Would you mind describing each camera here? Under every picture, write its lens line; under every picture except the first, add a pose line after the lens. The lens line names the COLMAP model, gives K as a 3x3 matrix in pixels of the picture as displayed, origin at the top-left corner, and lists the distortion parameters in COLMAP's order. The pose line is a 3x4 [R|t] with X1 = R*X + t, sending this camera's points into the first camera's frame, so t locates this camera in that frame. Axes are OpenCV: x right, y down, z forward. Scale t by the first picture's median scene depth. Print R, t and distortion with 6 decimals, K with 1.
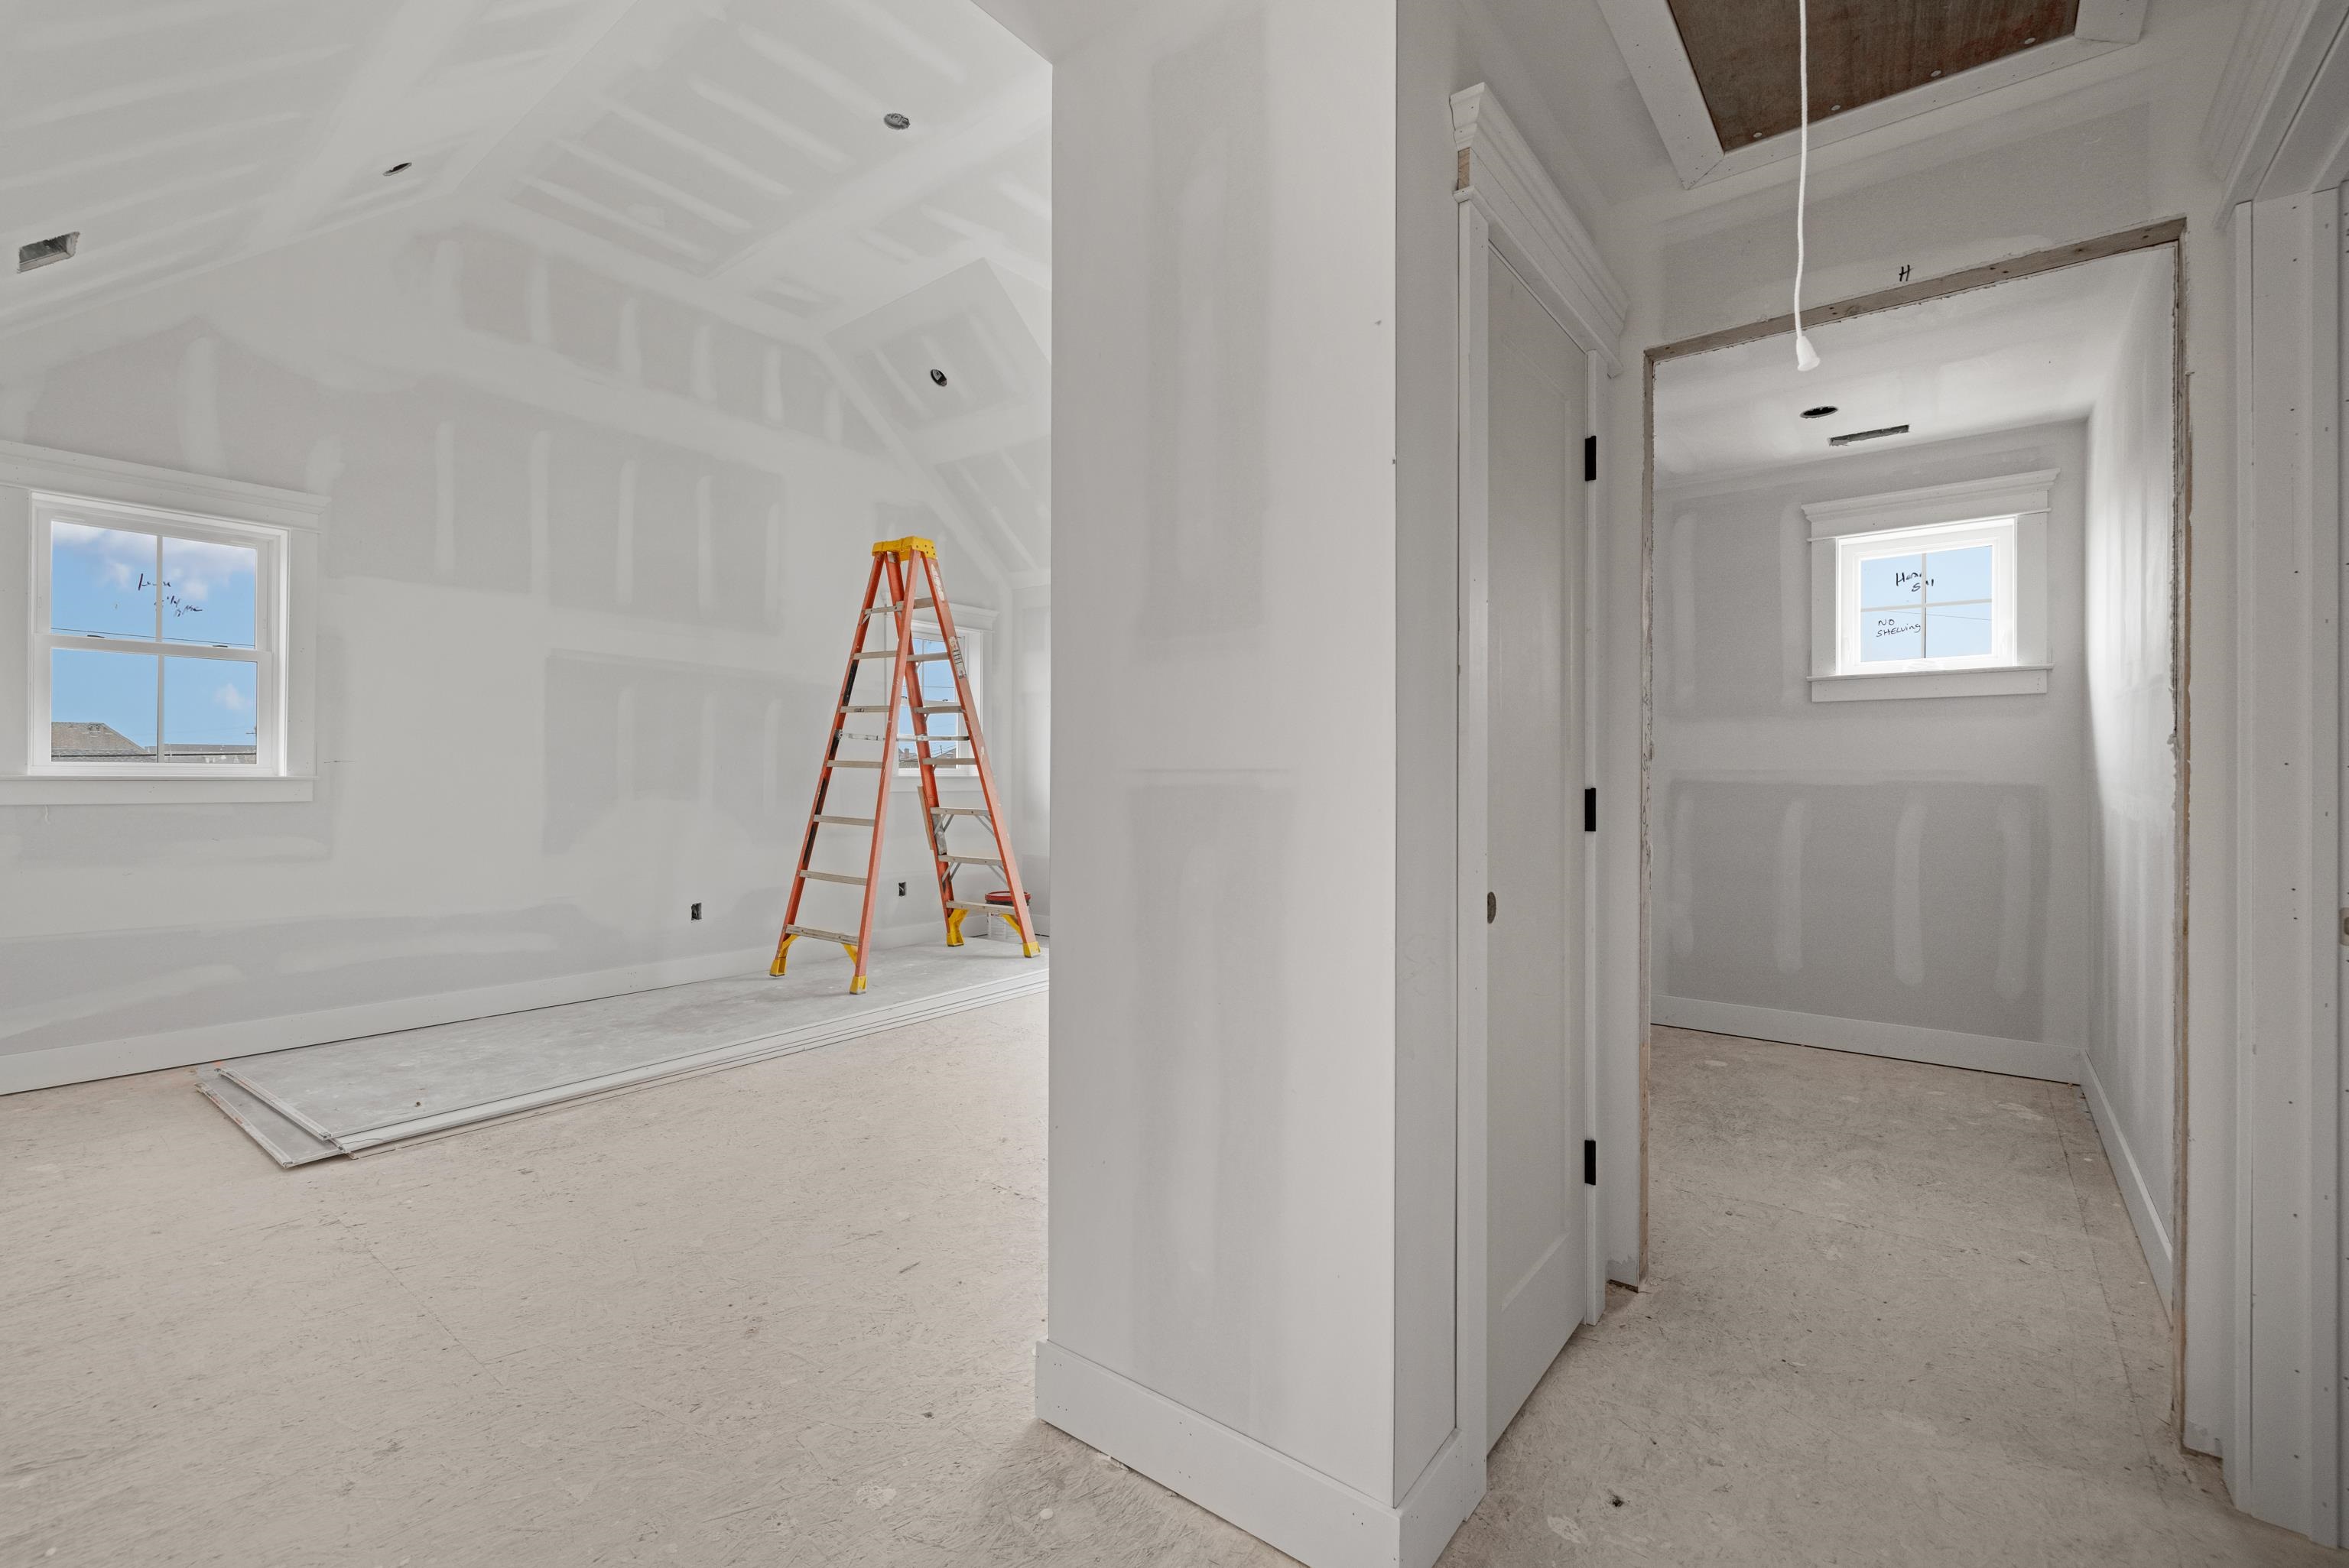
lens RADIAL K [[1008.6, 0, 1159.5], [0, 1008.6, 777.4], [0, 0, 1]] dist [-0.000586, 0.000501]
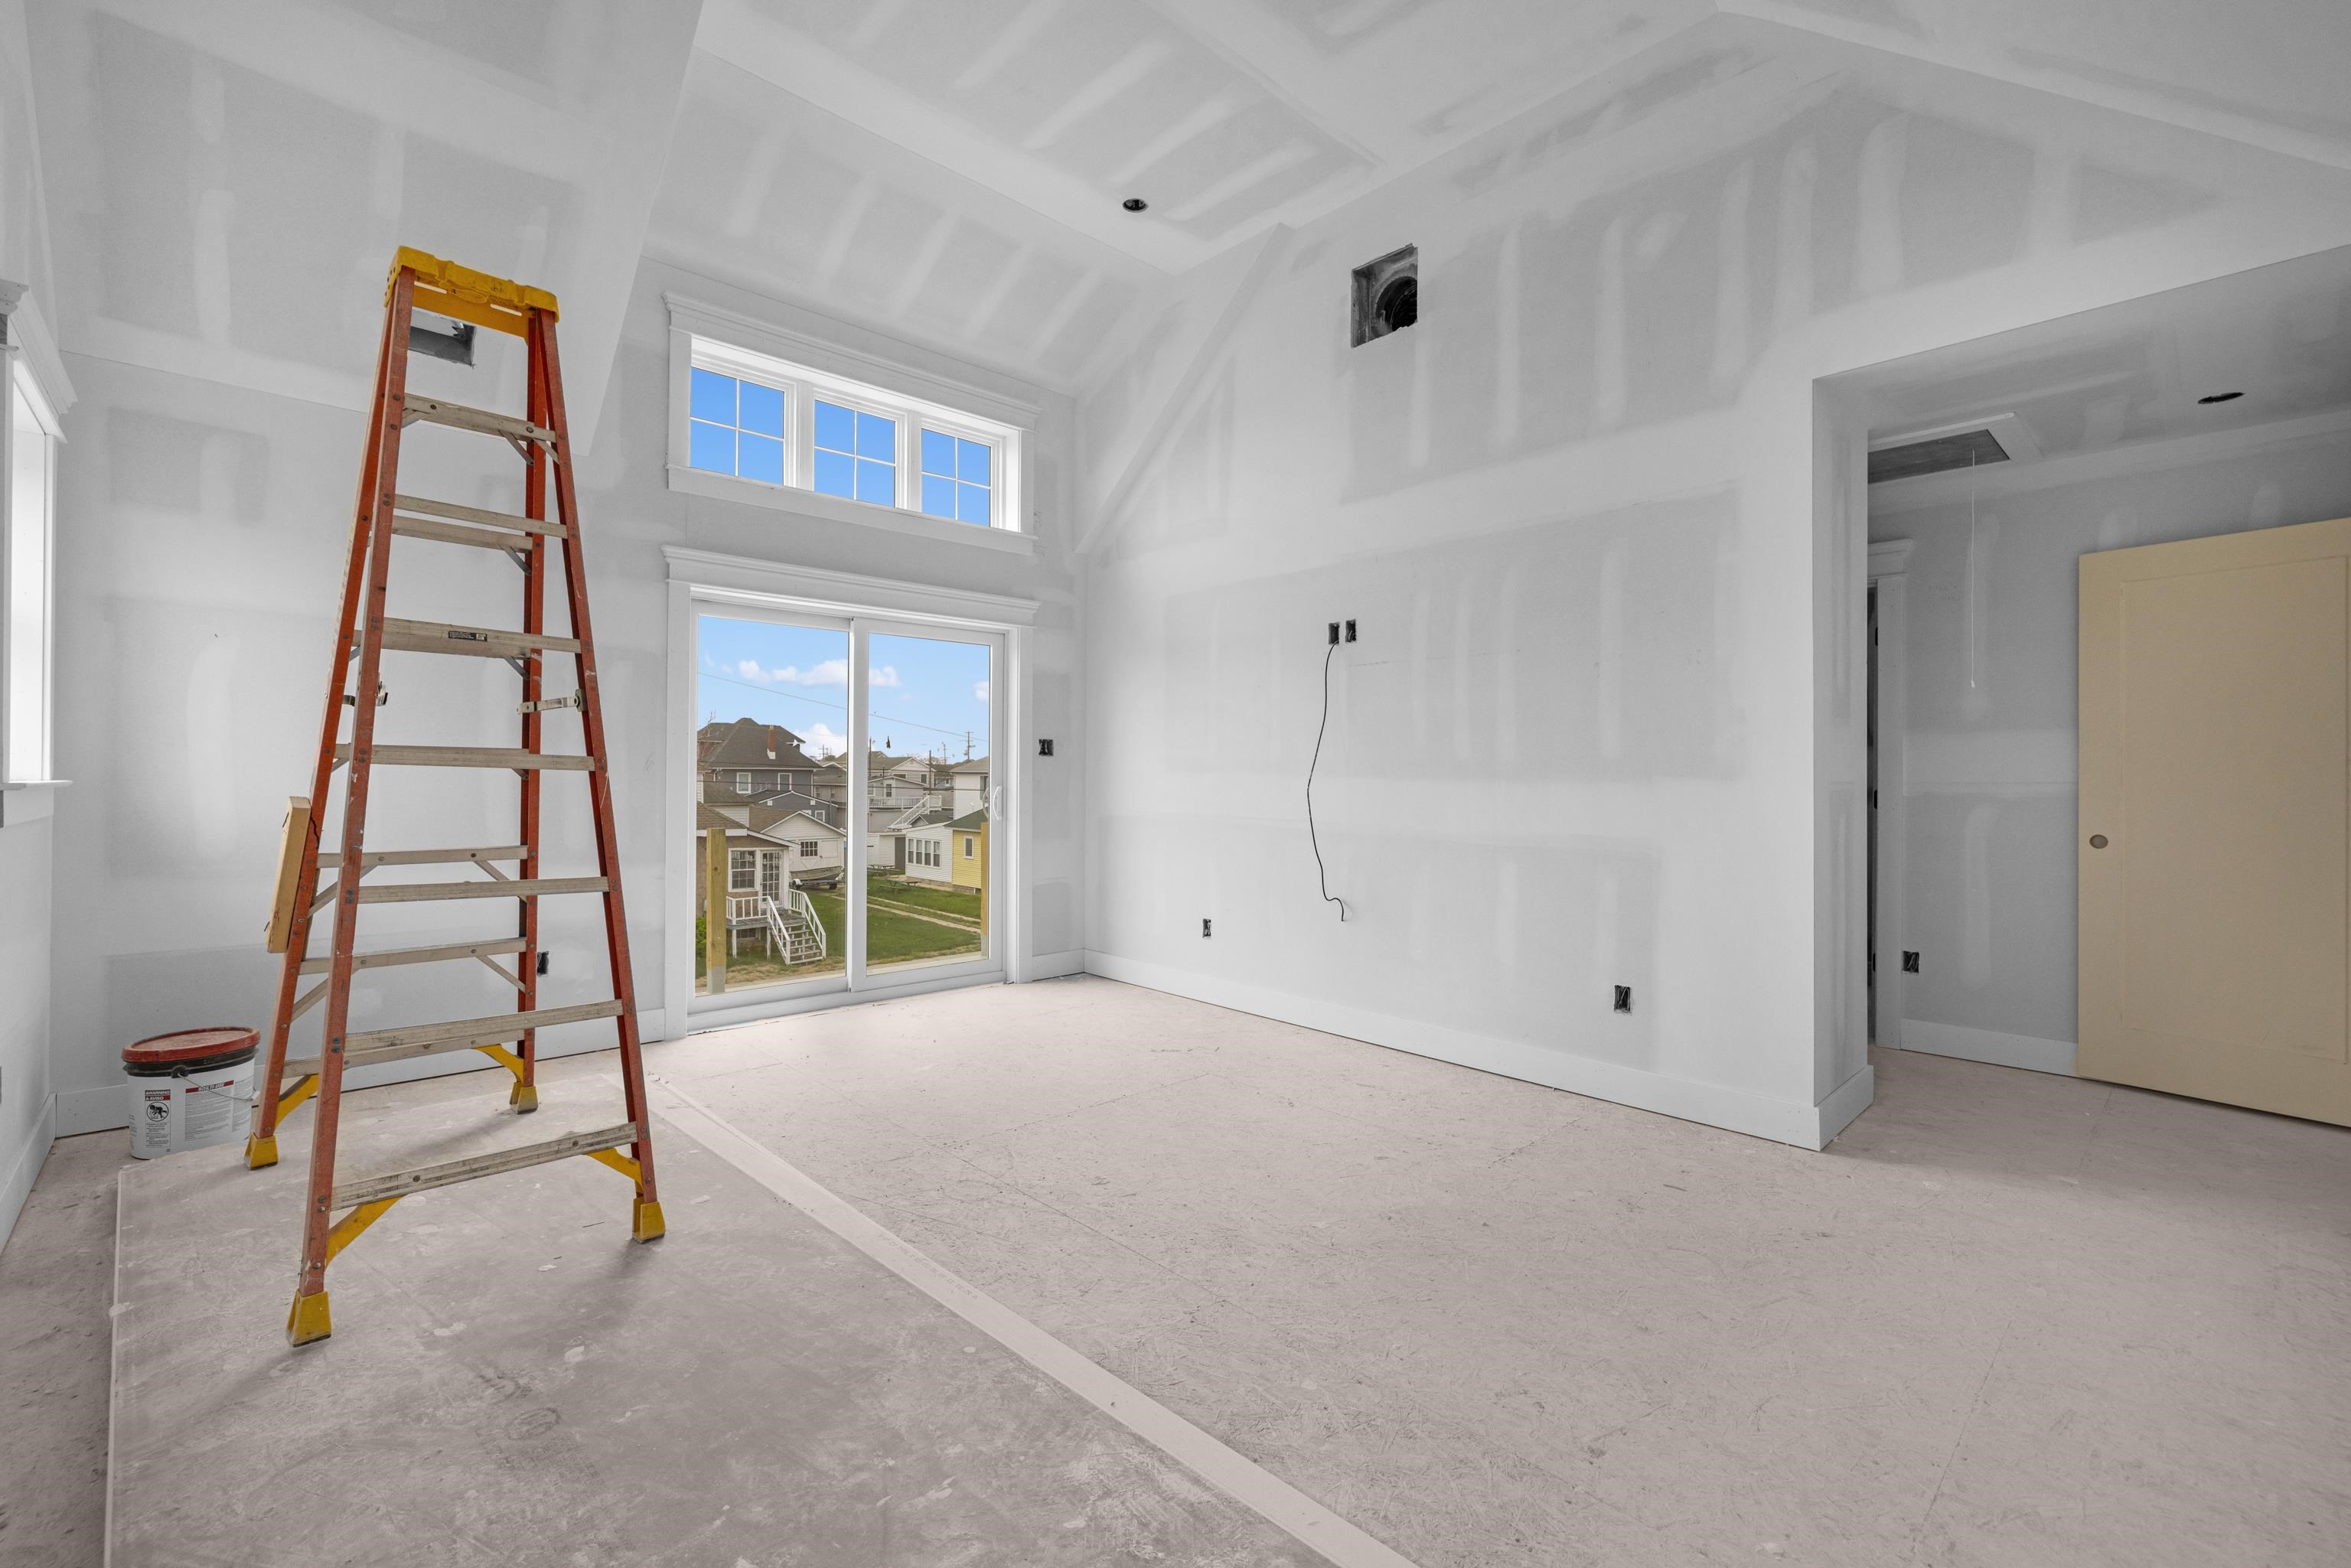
lens RADIAL K [[1009.5, 0, 1160.5], [0, 1009.5, 777.4], [0, 0, 1]] dist [-0.000586, 0.000501]
pose [[0.145180, 0.004215, 0.989396, -1.262845], [-0.000160, 0.999991, -0.004236, -0.007059], [-0.989405, 0.000457, 0.145180, 1.170070]]
